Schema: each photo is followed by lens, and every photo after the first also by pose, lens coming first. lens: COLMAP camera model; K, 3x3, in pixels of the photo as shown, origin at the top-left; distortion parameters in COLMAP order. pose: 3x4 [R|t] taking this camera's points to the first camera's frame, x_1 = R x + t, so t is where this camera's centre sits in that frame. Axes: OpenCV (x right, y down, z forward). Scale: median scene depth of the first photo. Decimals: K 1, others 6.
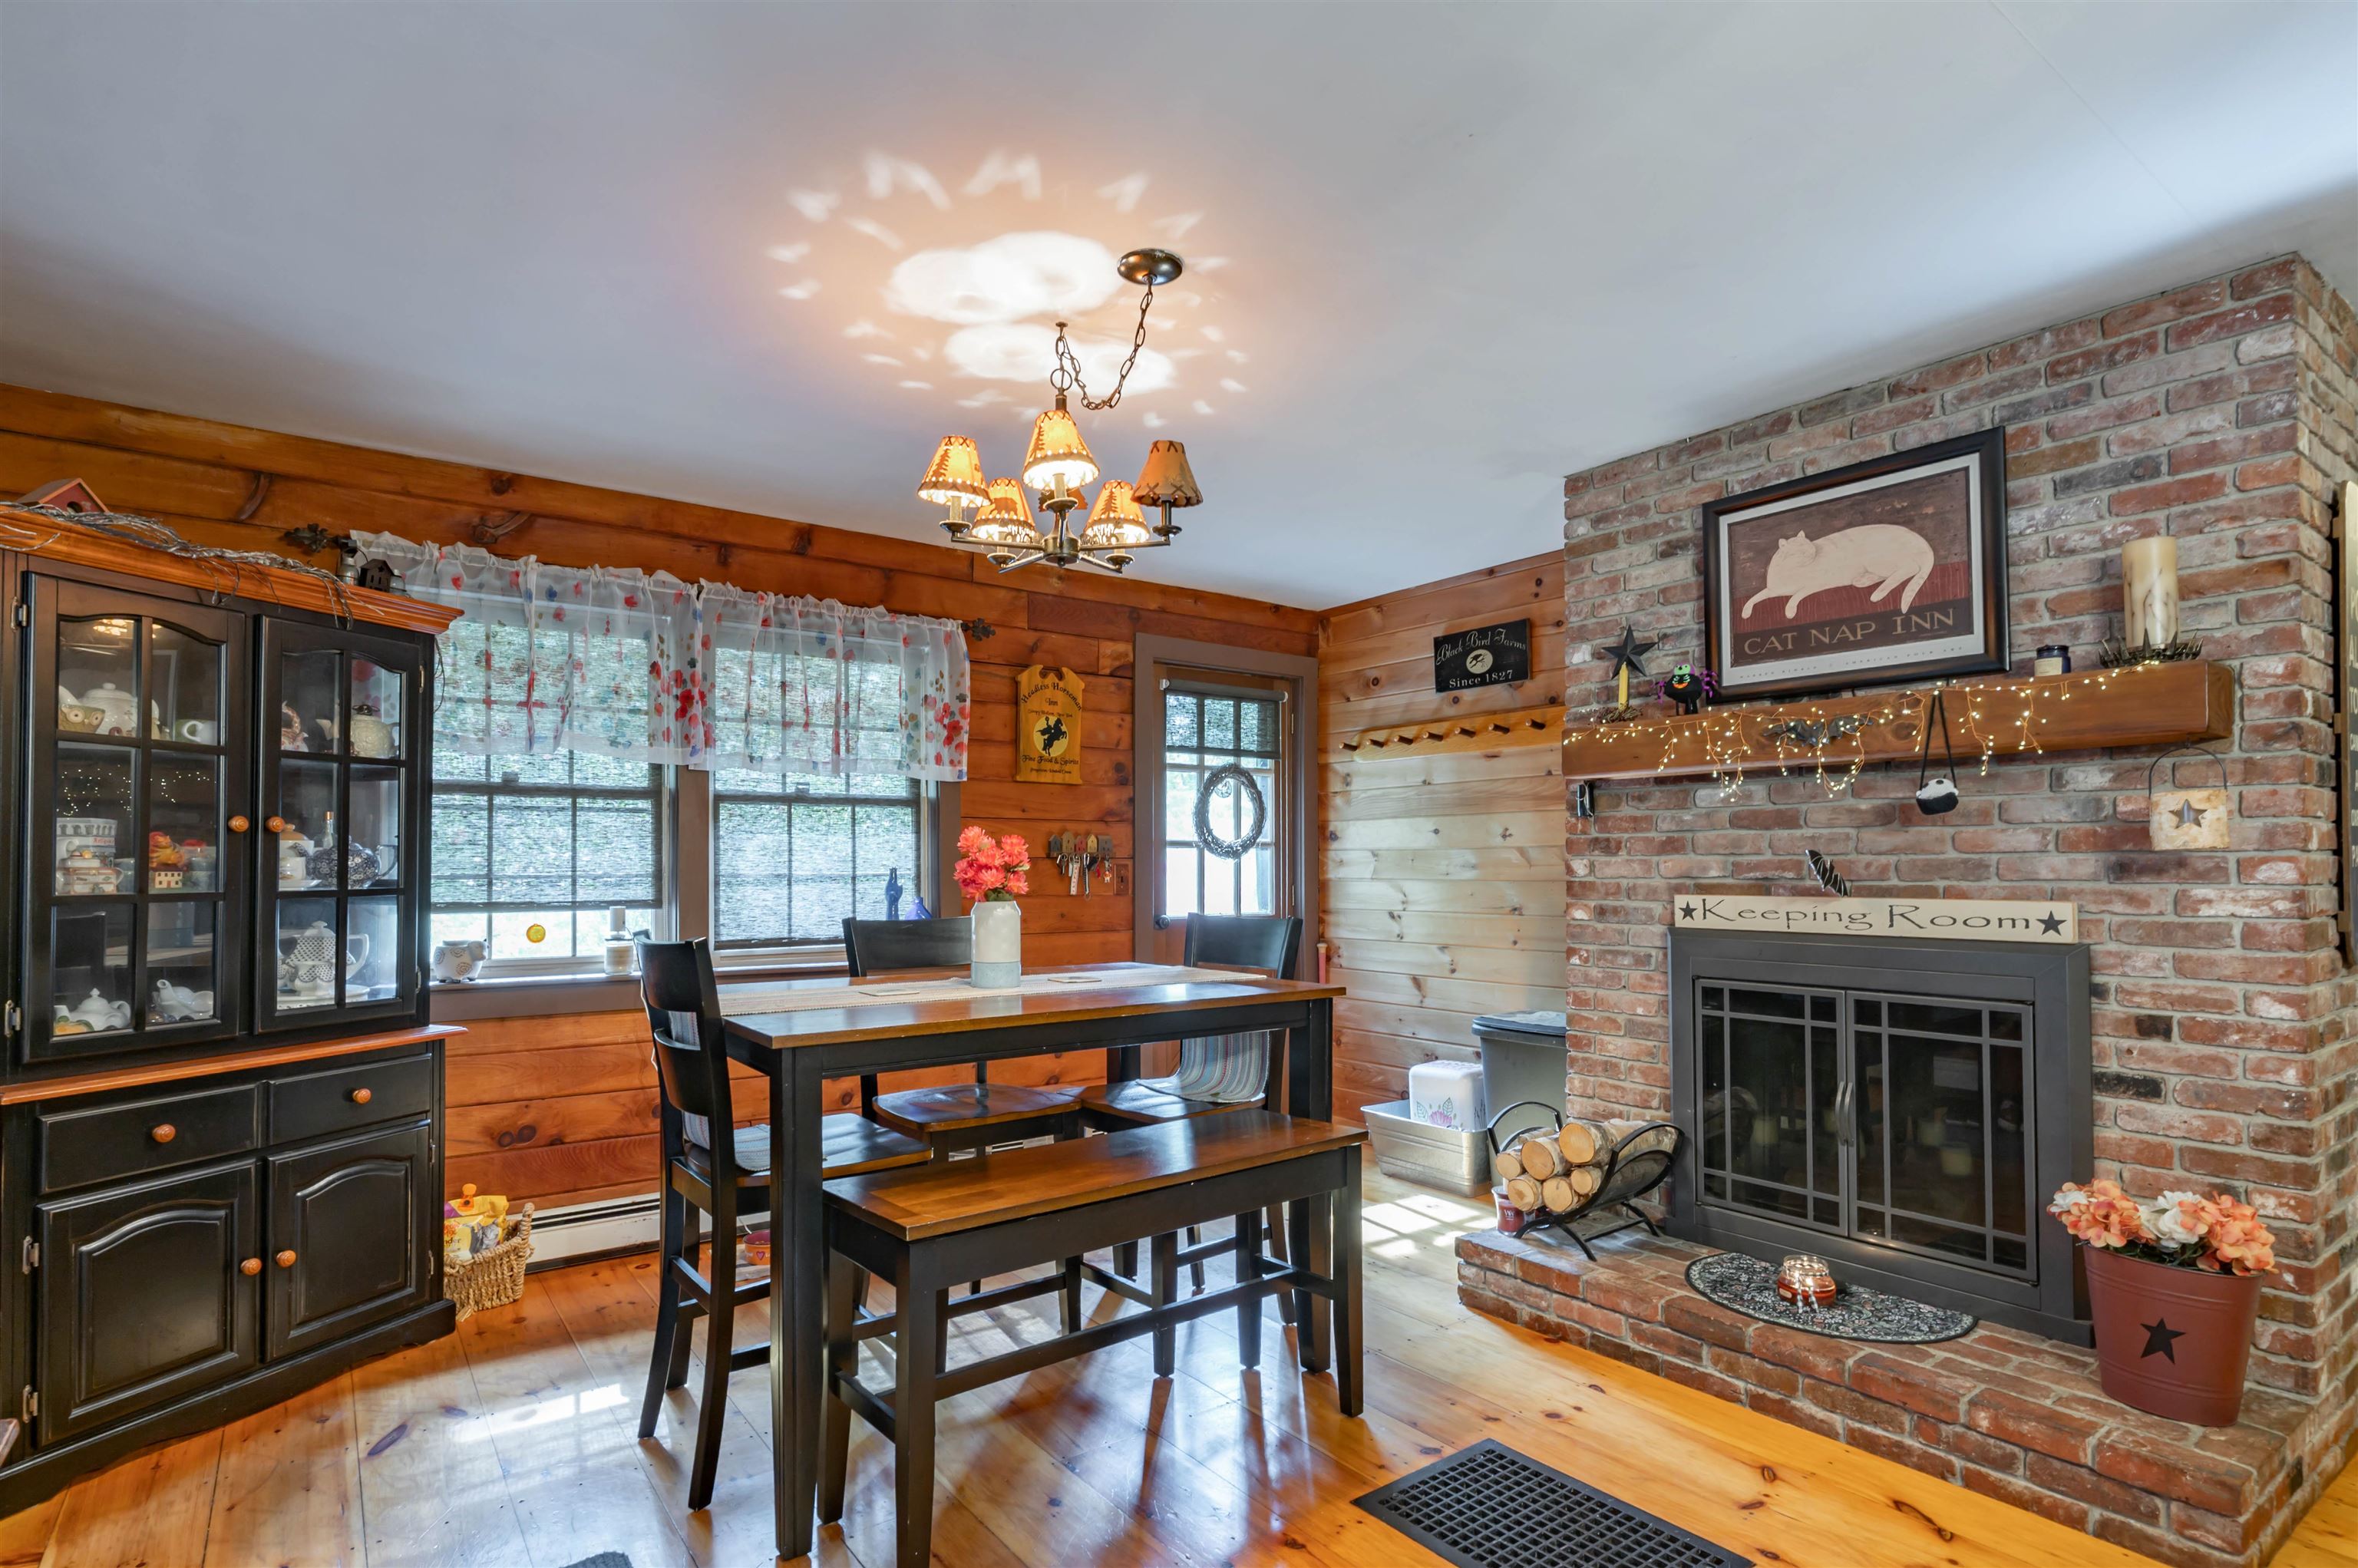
lens RADIAL K [[1181.4, 0, 1163.8], [0, 1181.4, 841.7], [0, 0, 1]] dist [-0.003253, 0.000728]
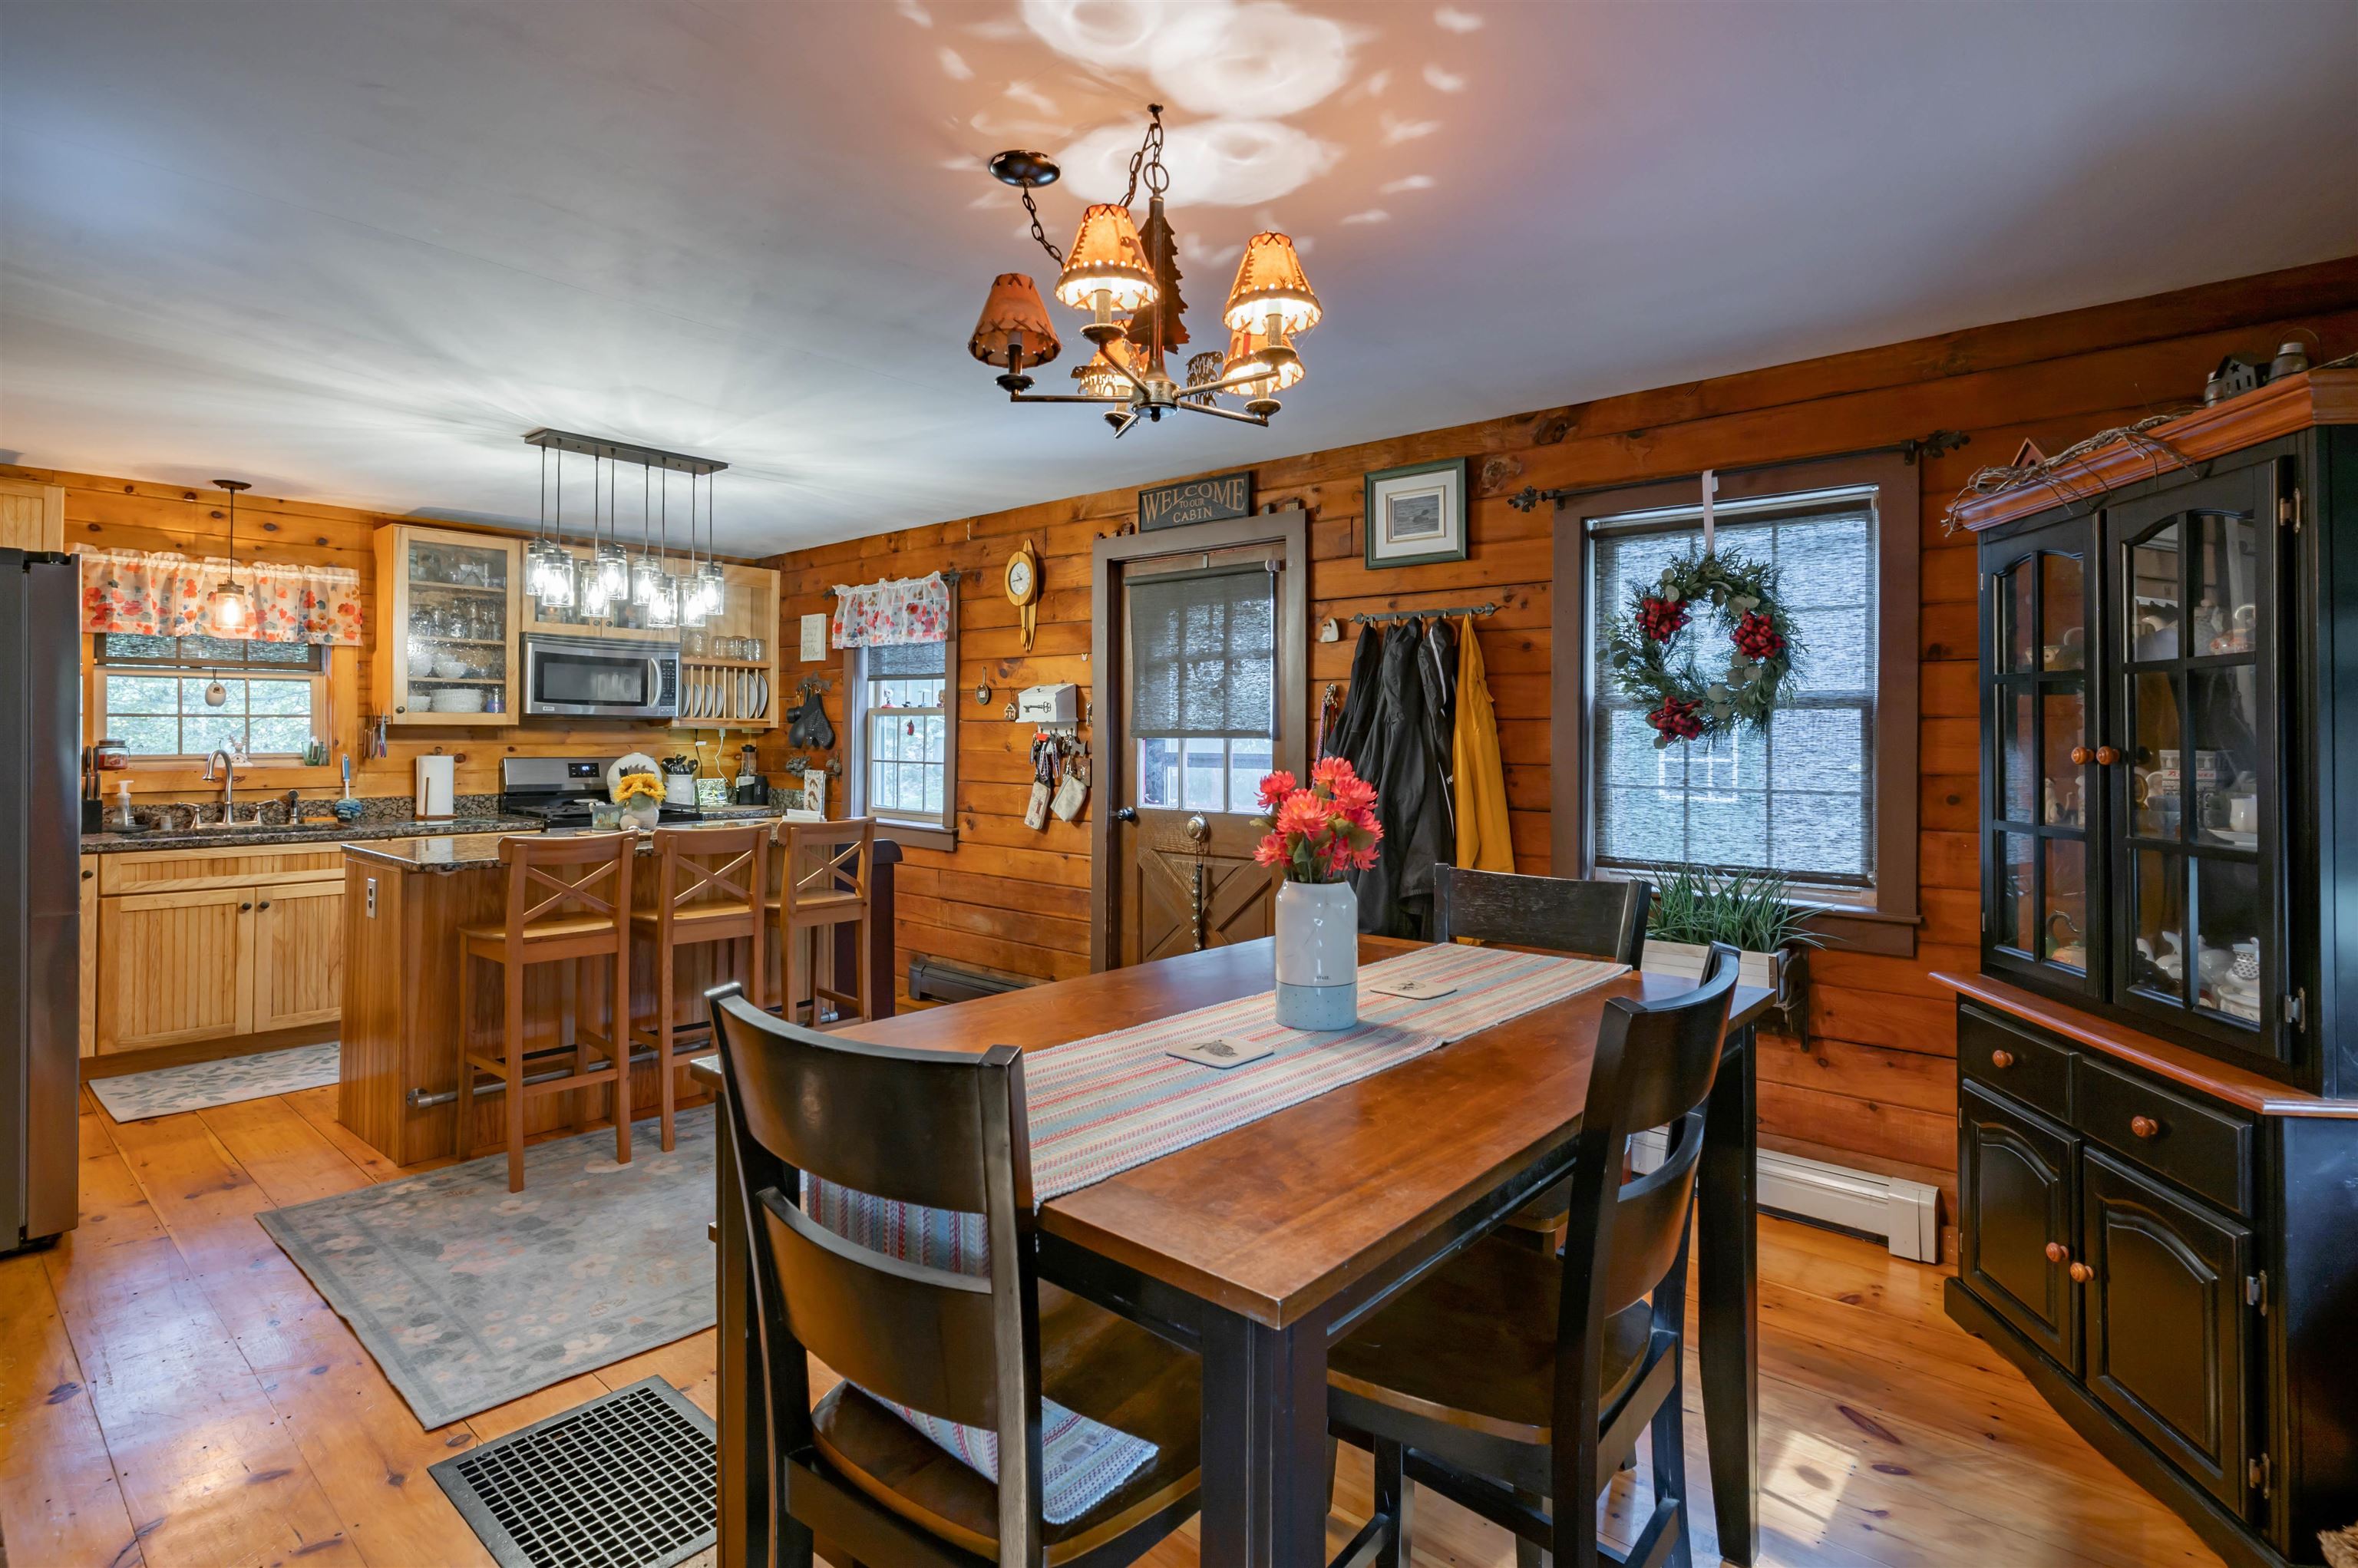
lens RADIAL K [[1141.9, 0, 1170.9], [0, 1141.9, 729.0], [0, 0, 1]] dist [-0.000444, 0.001269]
pose [[-0.977128, -0.004486, -0.212604, 0.048454], [0.000178, 0.999760, -0.021911, -0.013190], [0.212652, -0.021447, -0.976893, 1.371199]]
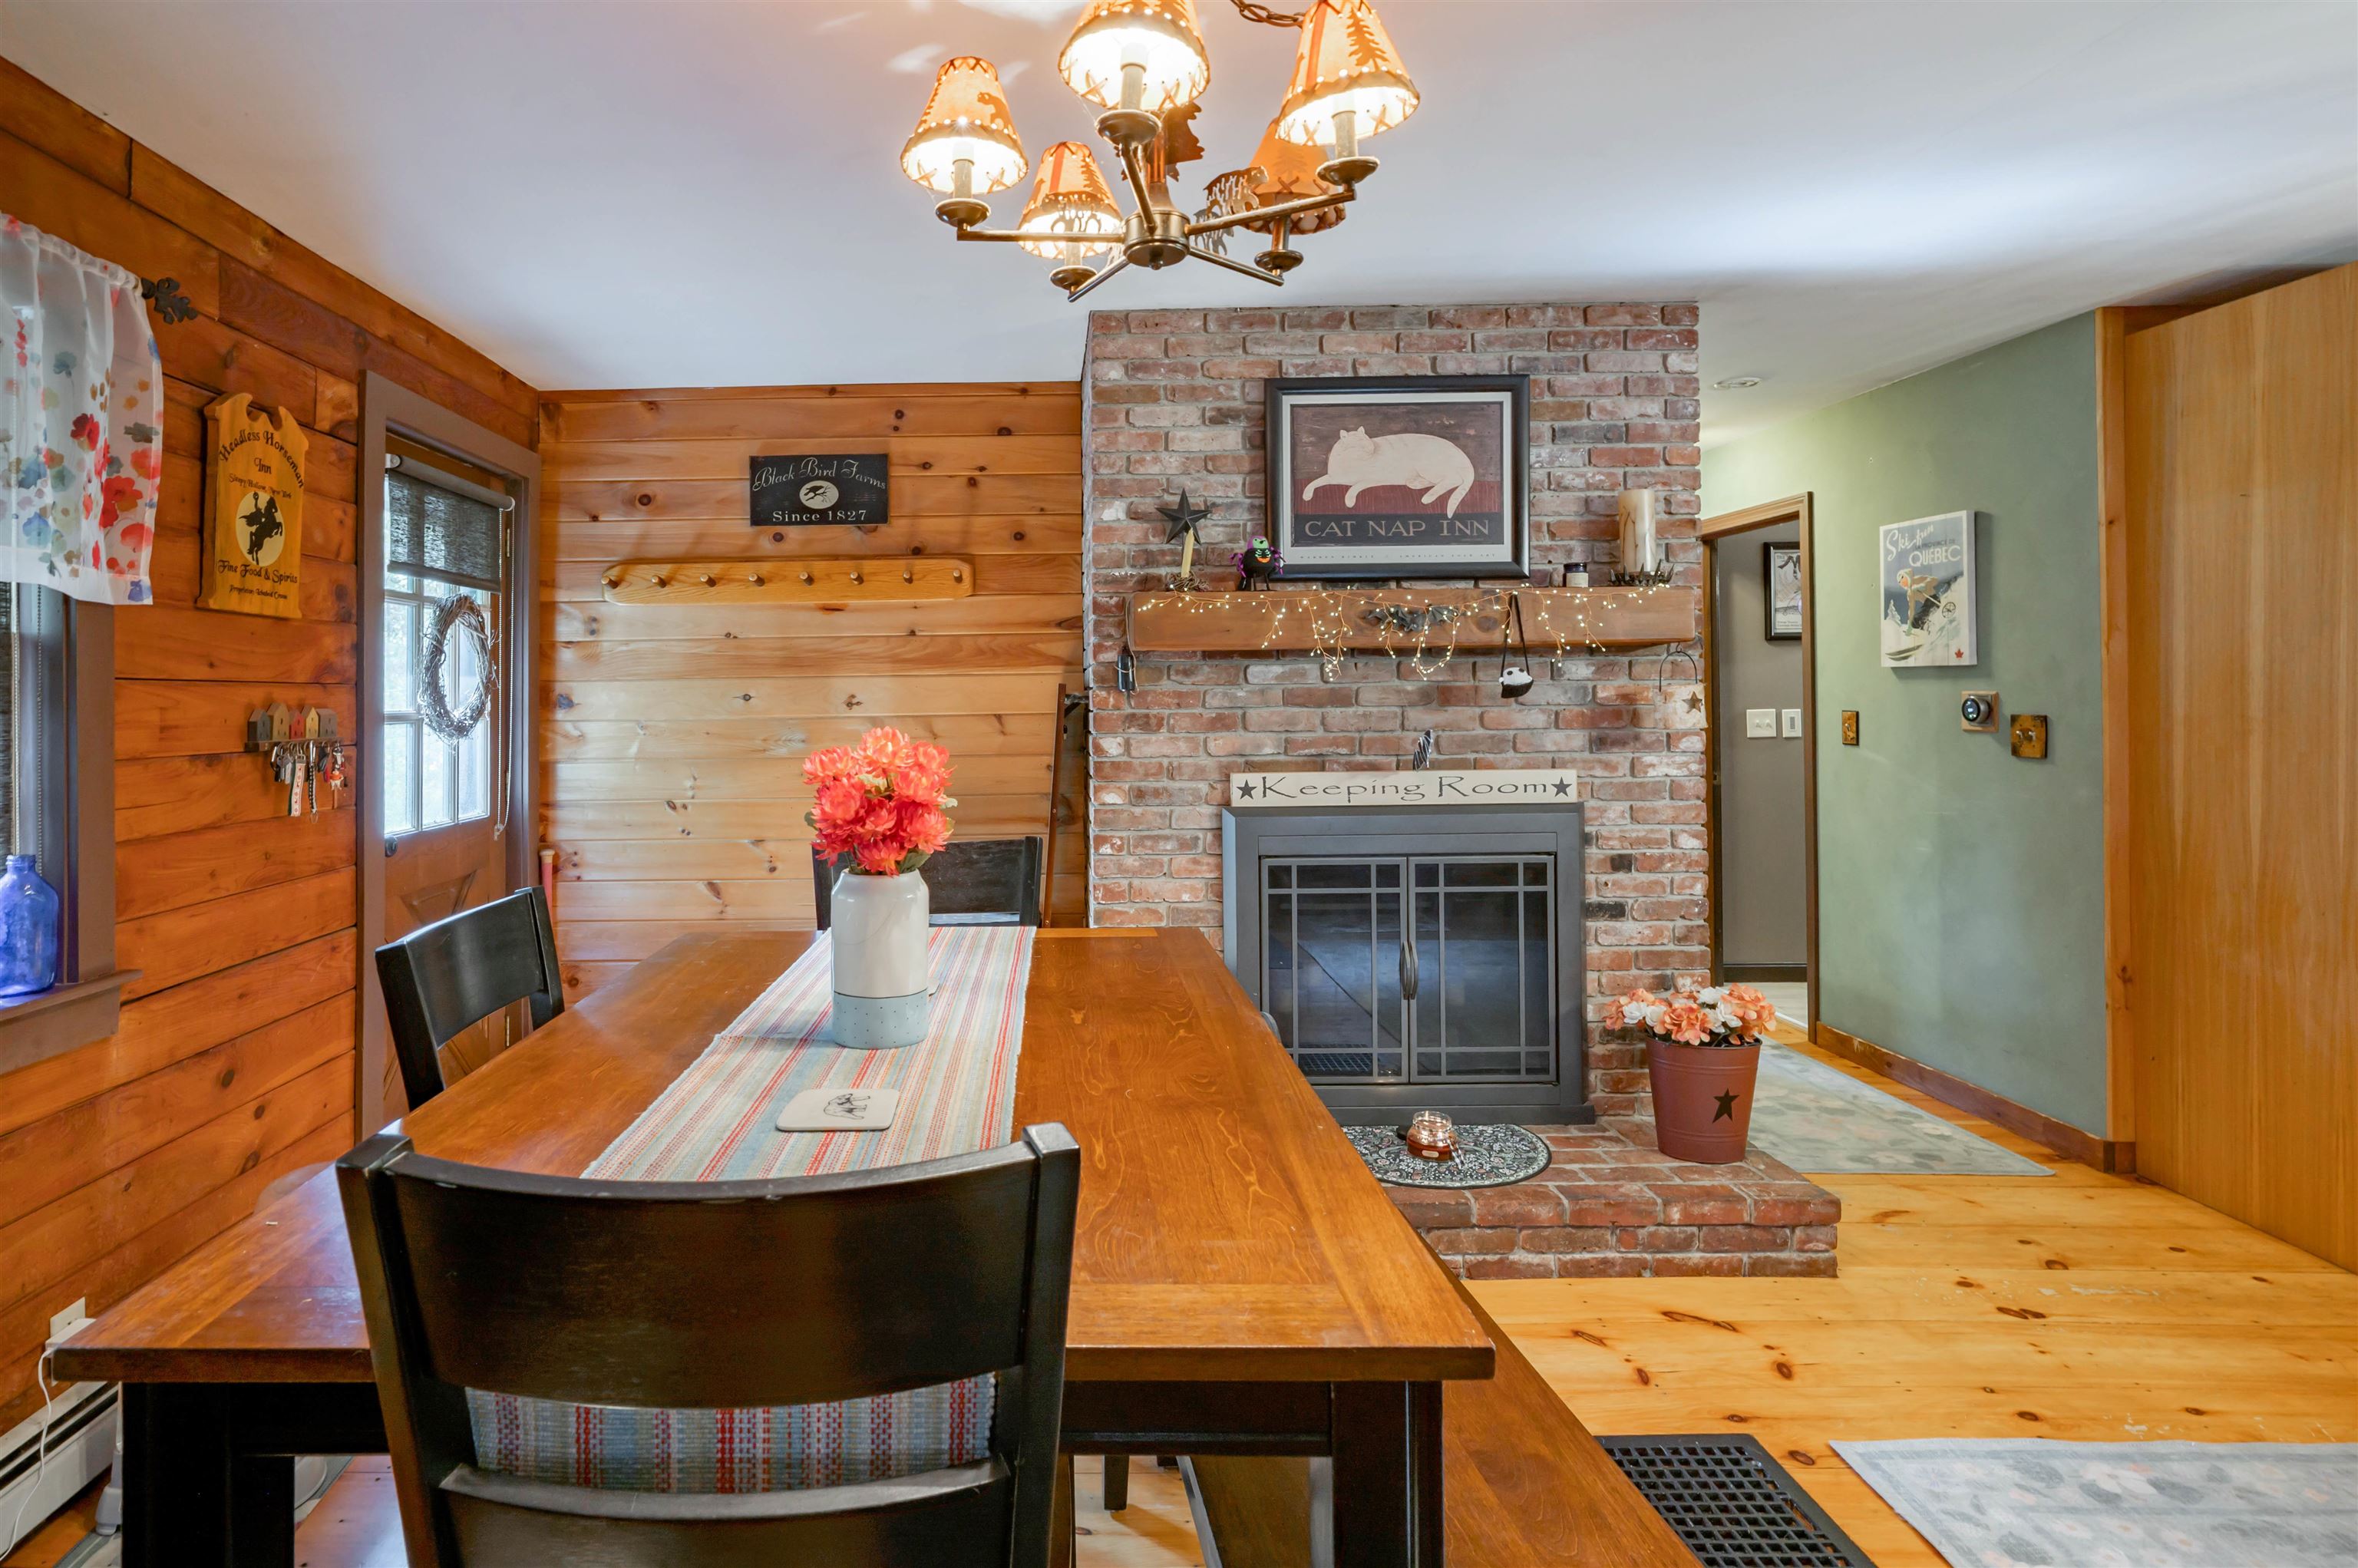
lens RADIAL K [[1165.2, 0, 1027.1], [0, 1165.2, 680.3], [0, 0, 1]] dist [0.000436, -0.020205]
pose [[0.601434, 0.006658, 0.798895, -0.441390], [-0.005152, 0.999977, -0.004456, -0.027136], [-0.798906, -0.001436, 0.601454, 0.567378]]
